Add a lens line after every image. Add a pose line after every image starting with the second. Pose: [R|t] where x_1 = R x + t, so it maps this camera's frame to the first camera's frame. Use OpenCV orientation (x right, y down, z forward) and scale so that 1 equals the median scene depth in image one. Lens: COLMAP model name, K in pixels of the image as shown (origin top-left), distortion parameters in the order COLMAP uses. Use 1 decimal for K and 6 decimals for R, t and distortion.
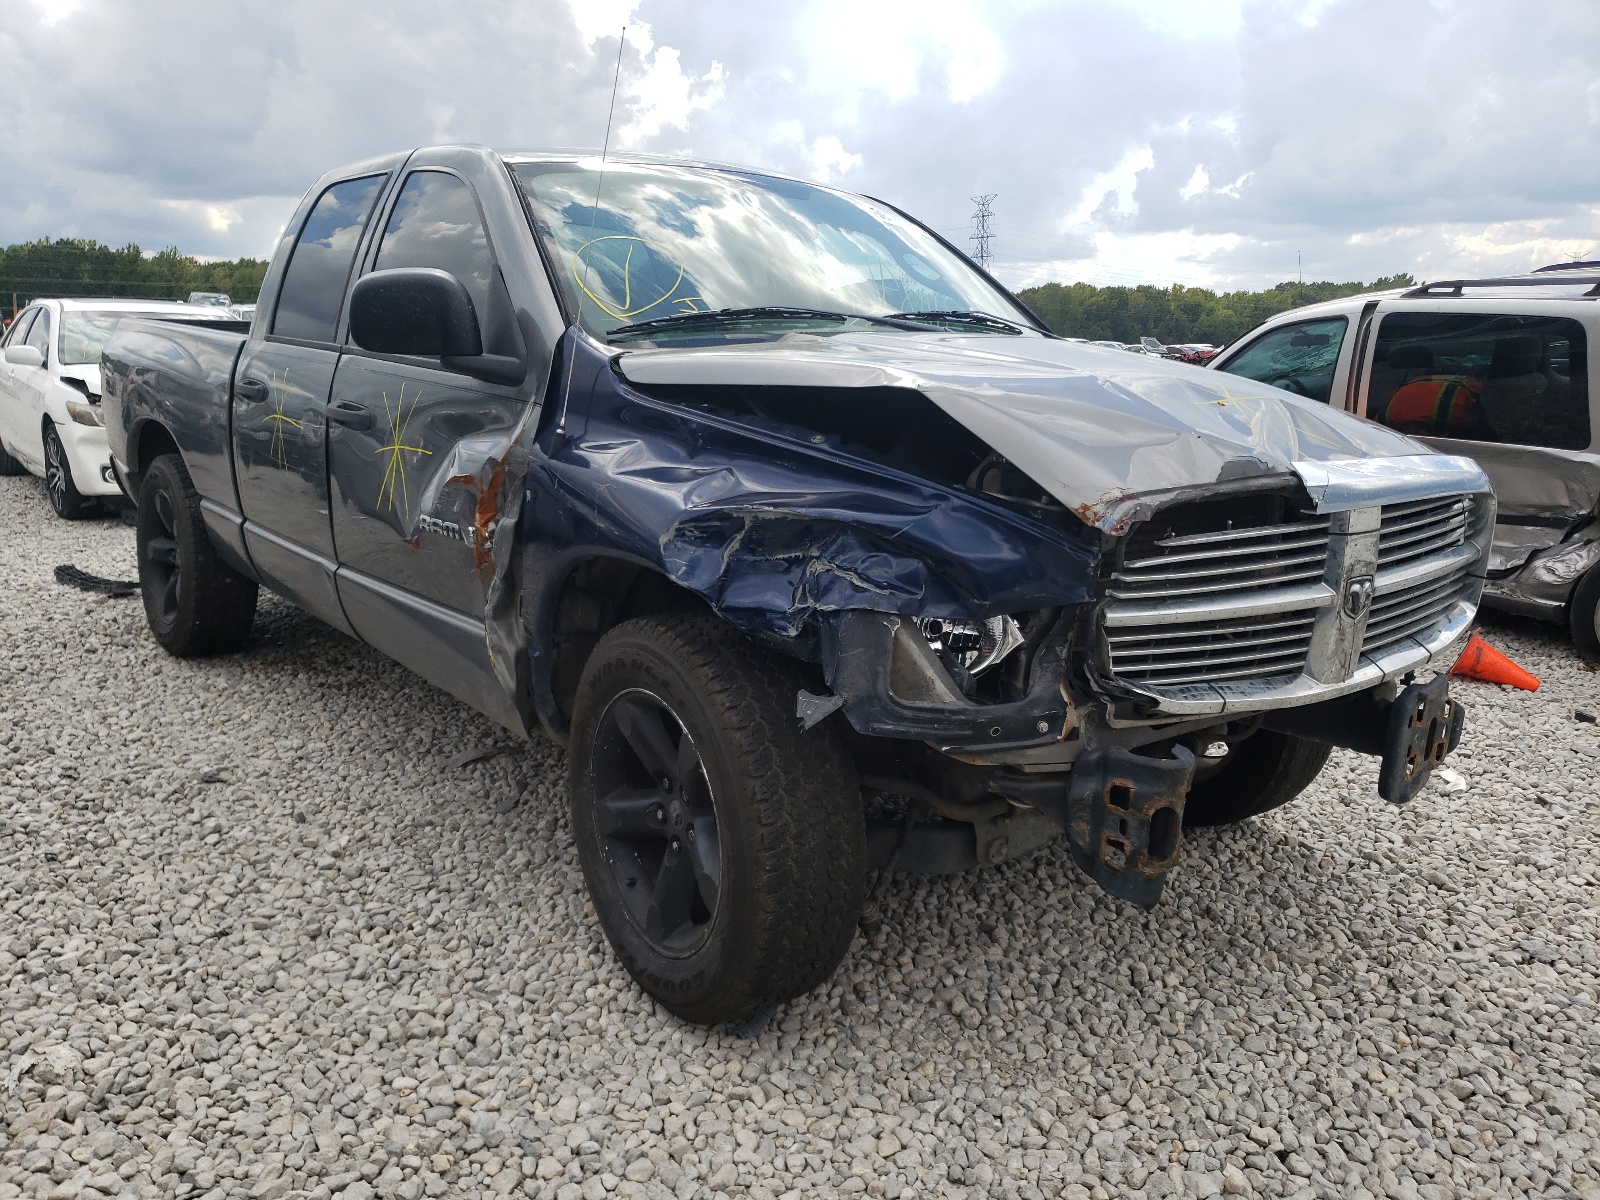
lens RADIAL K [[1217.3, 0, 800.0], [0, 1217.3, 600.0], [0, 0, 1]] dist [-0.000179, 0.009053]
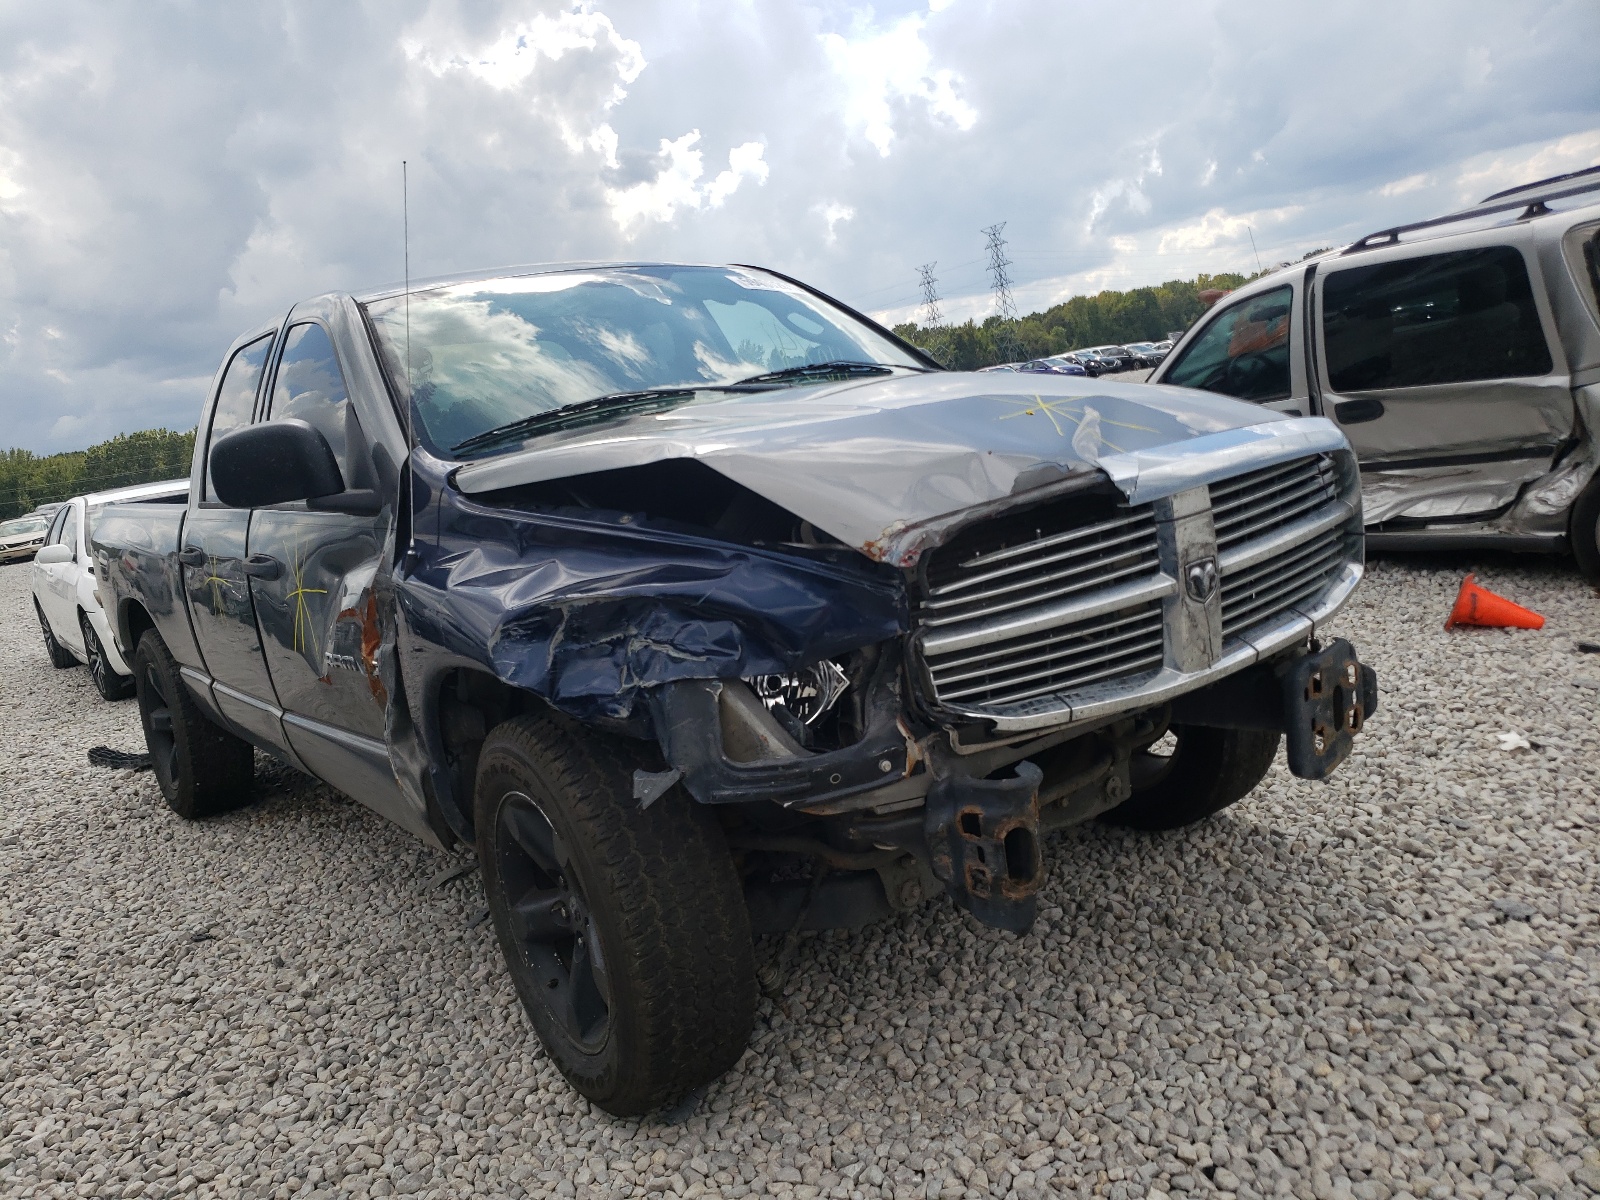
lens RADIAL K [[1212.6, 0, 809.2], [0, 1212.6, 590.1], [0, 0, 1]] dist [0.003306, 0.012812]
pose [[0.983011, -0.172140, -0.063692, 0.179200], [0.168378, 0.983871, -0.060386, 0.009991], [0.073059, 0.048636, 0.996141, 0.005518]]
